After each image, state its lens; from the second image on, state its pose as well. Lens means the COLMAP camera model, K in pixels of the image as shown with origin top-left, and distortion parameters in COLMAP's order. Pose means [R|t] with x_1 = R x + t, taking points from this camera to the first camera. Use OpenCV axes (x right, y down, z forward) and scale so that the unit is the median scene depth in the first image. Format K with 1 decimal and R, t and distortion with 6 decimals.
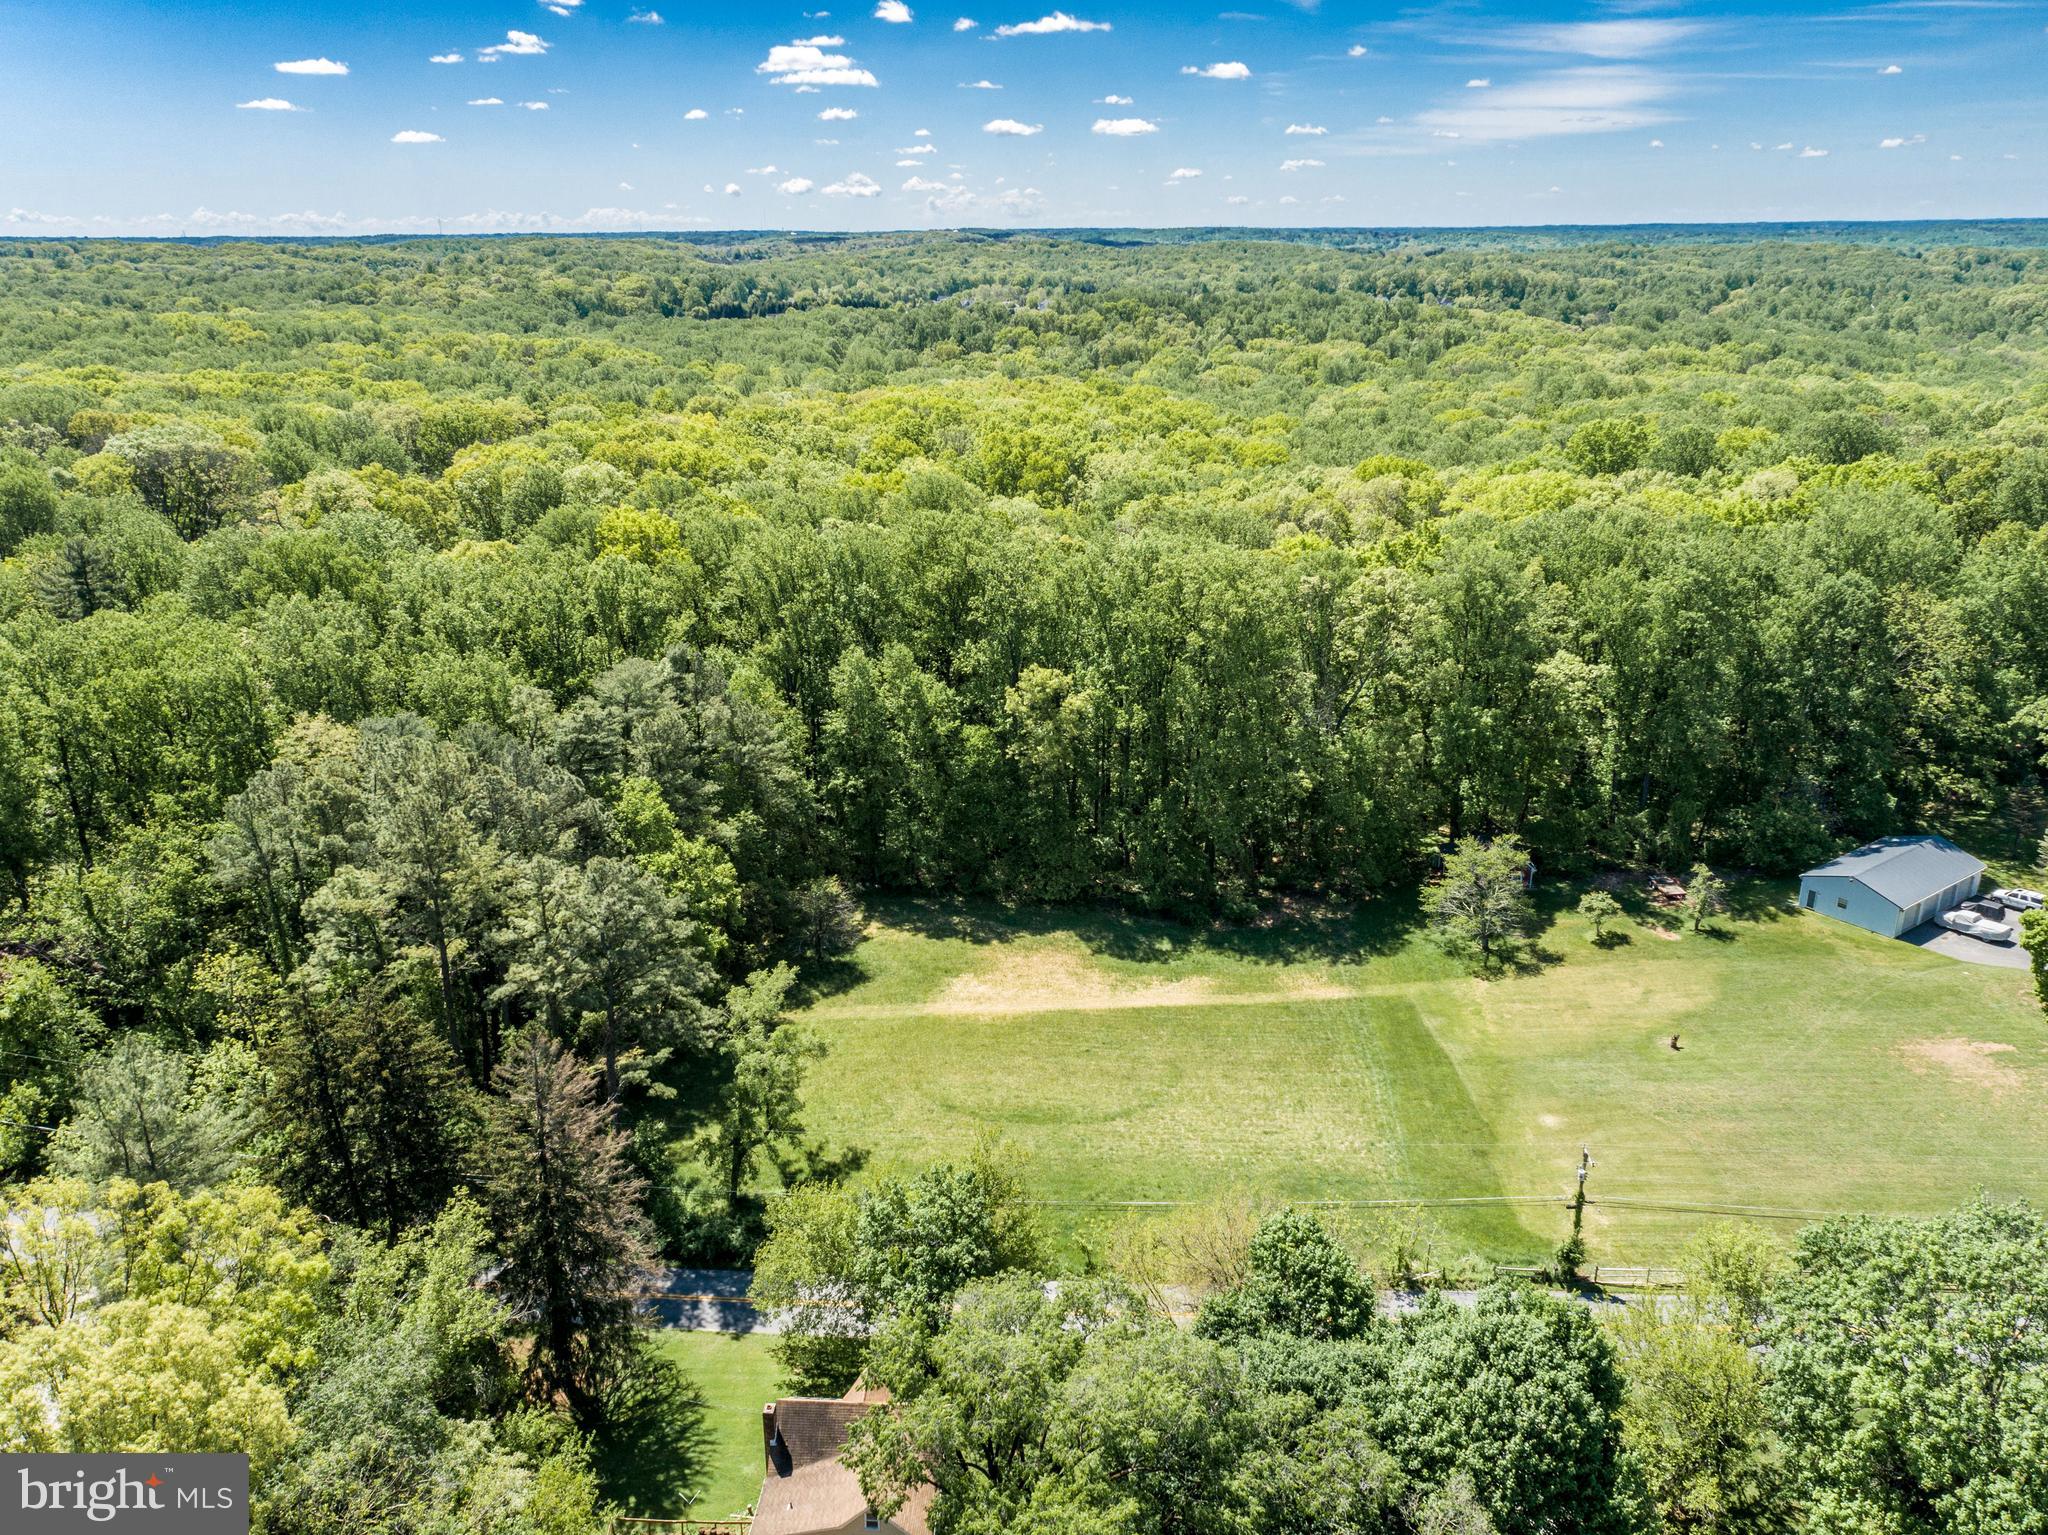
lens RADIAL K [[1588.6, 0, 1012.5], [0, 1588.6, 776.5], [0, 0, 1]] dist [0.003349, 0.010310]
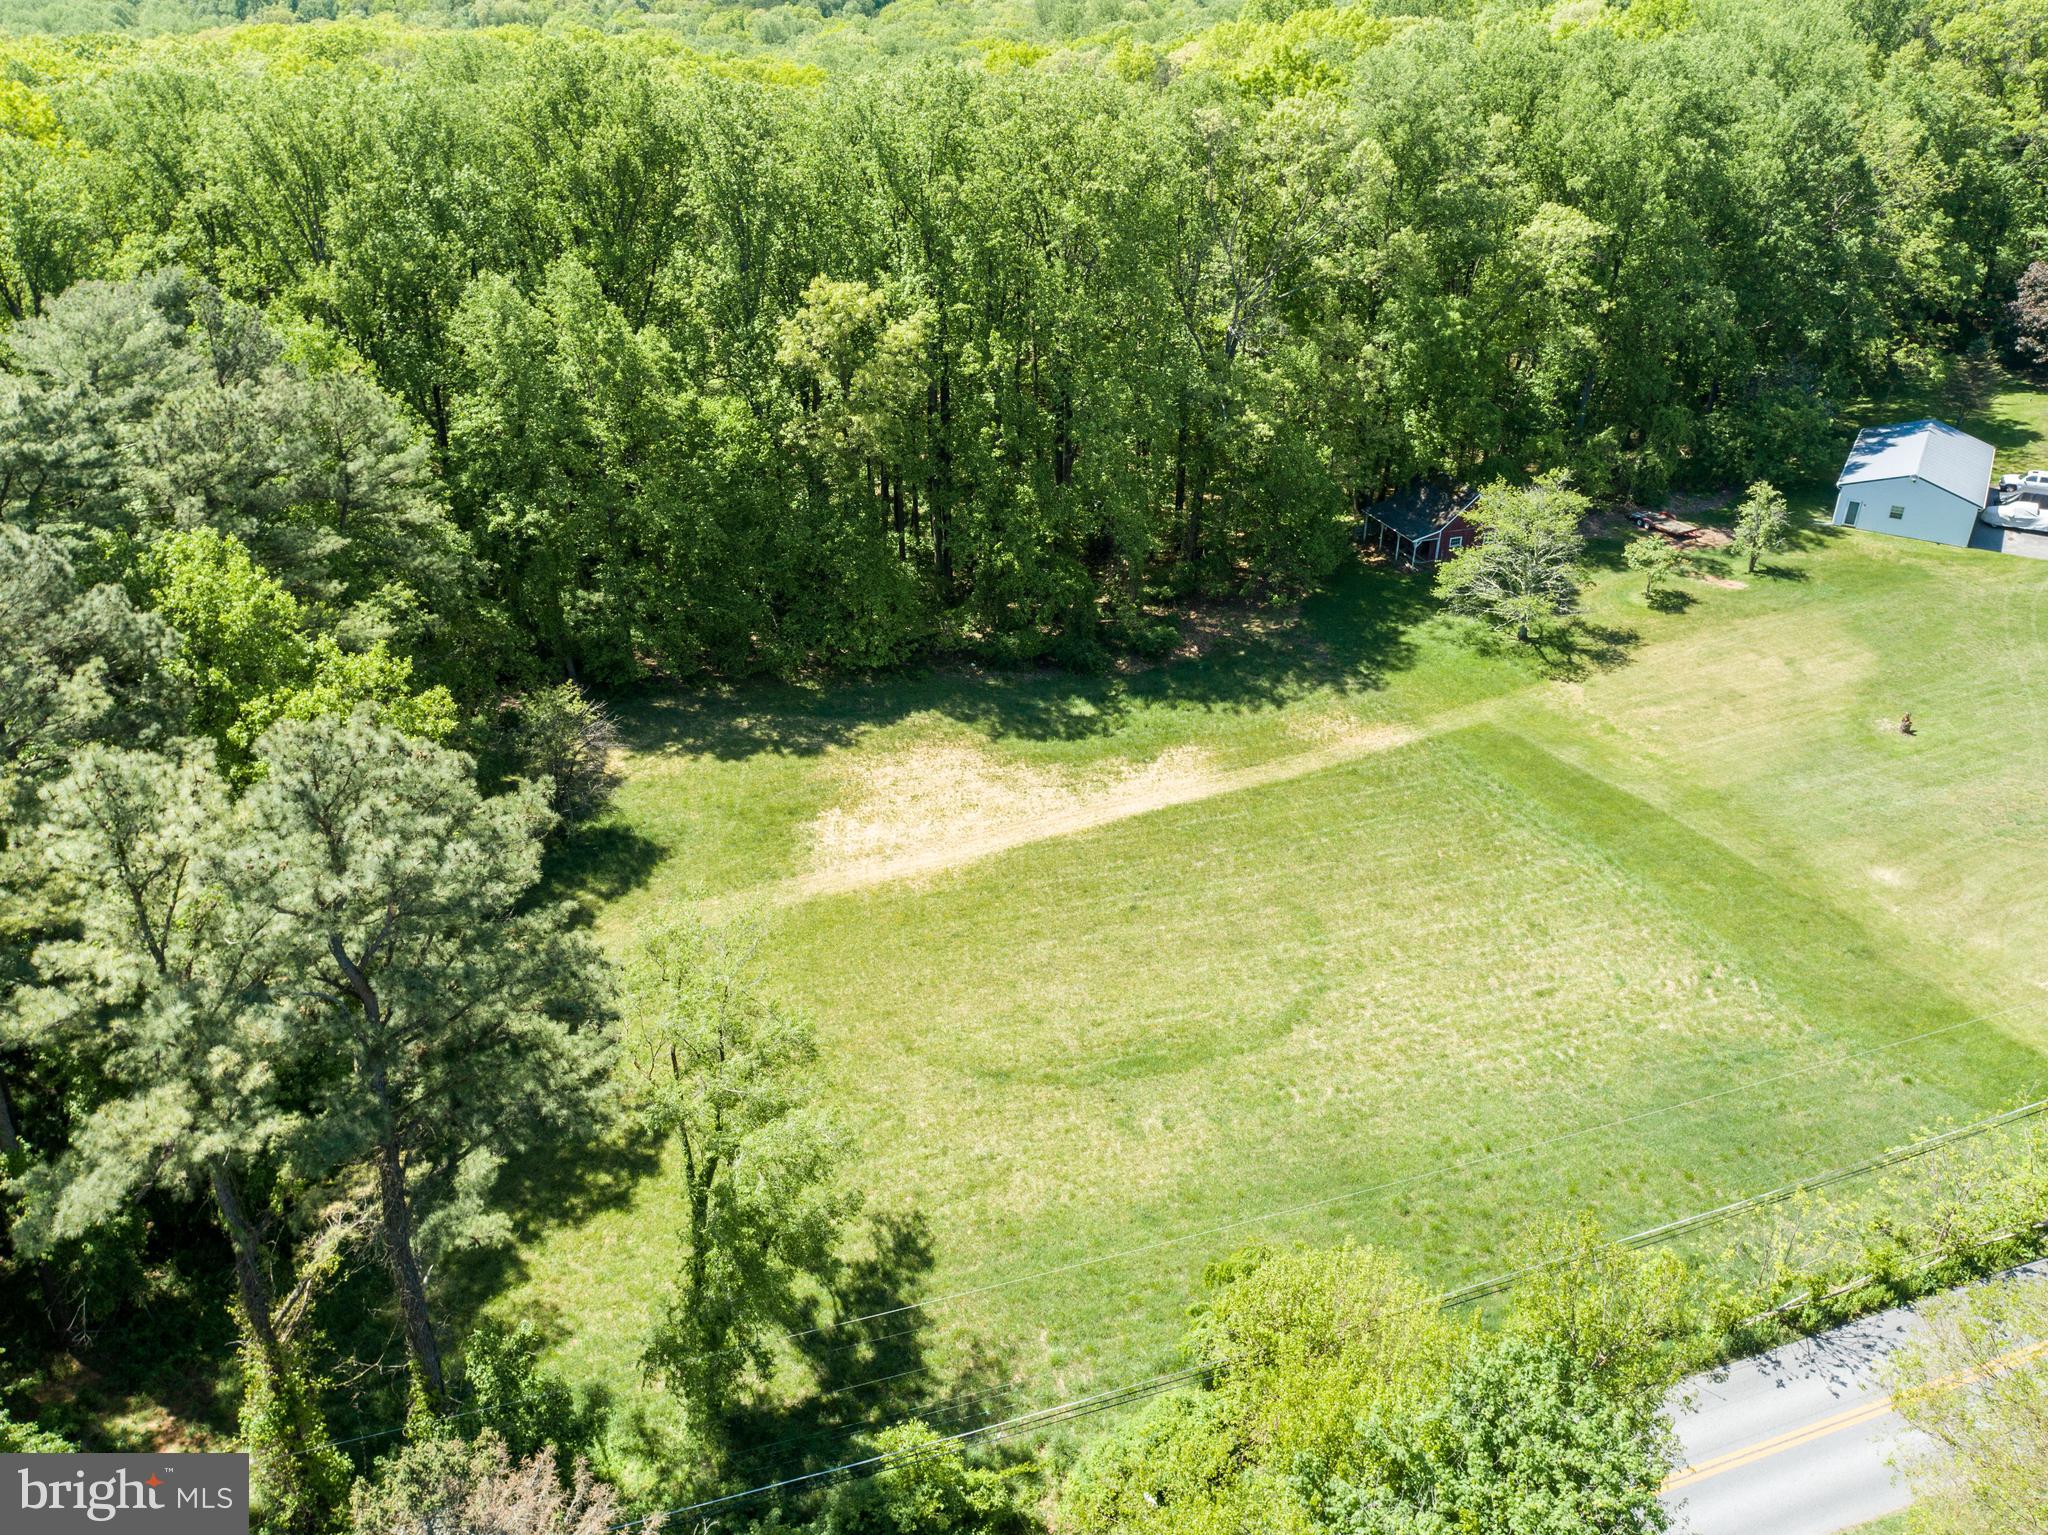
lens RADIAL K [[1588.6, 0, 1036.6], [0, 1588.6, 748.2], [0, 0, 1]] dist [0.003349, 0.010310]
pose [[0.918770, -0.172329, 0.355196, -0.158372], [0.118654, 0.978640, 0.167887, 0.011591], [-0.376541, -0.112104, 0.919592, 0.419236]]
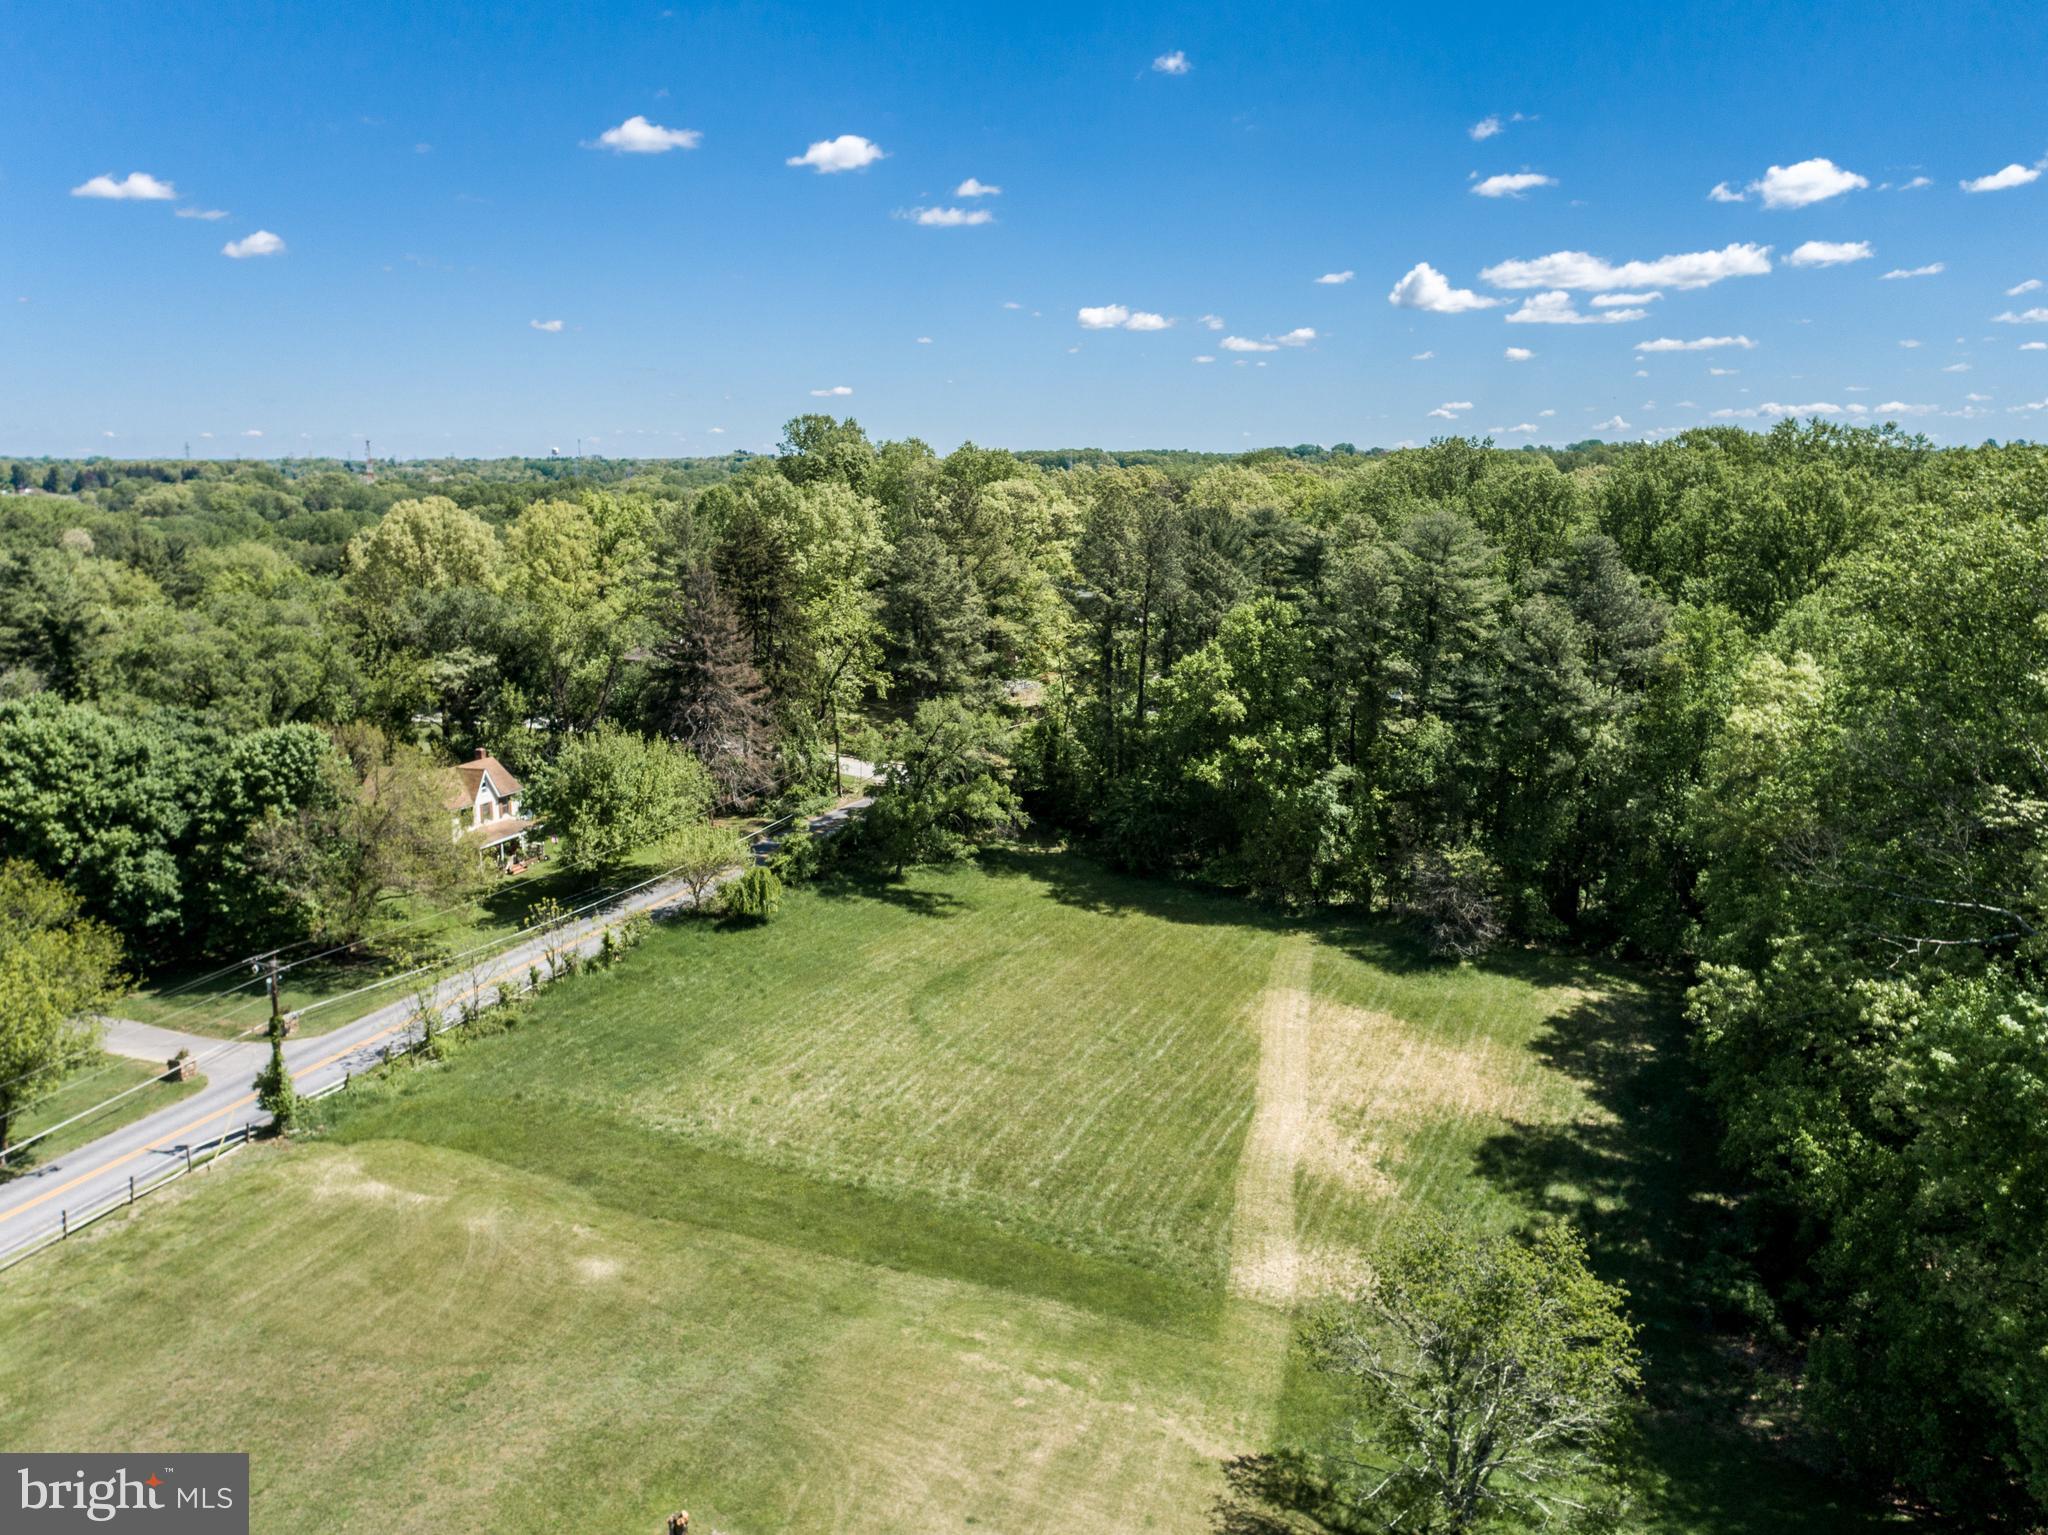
lens RADIAL K [[1535.9, 0, 1020.9], [0, 1535.9, 766.5], [0, 0, 1]] dist [0.005753, -0.000554]
pose [[-0.266386, 0.200061, -0.942875, 0.583399], [-0.323434, 0.902951, 0.282968, -0.098849], [0.907981, 0.380337, -0.175827, 0.898105]]
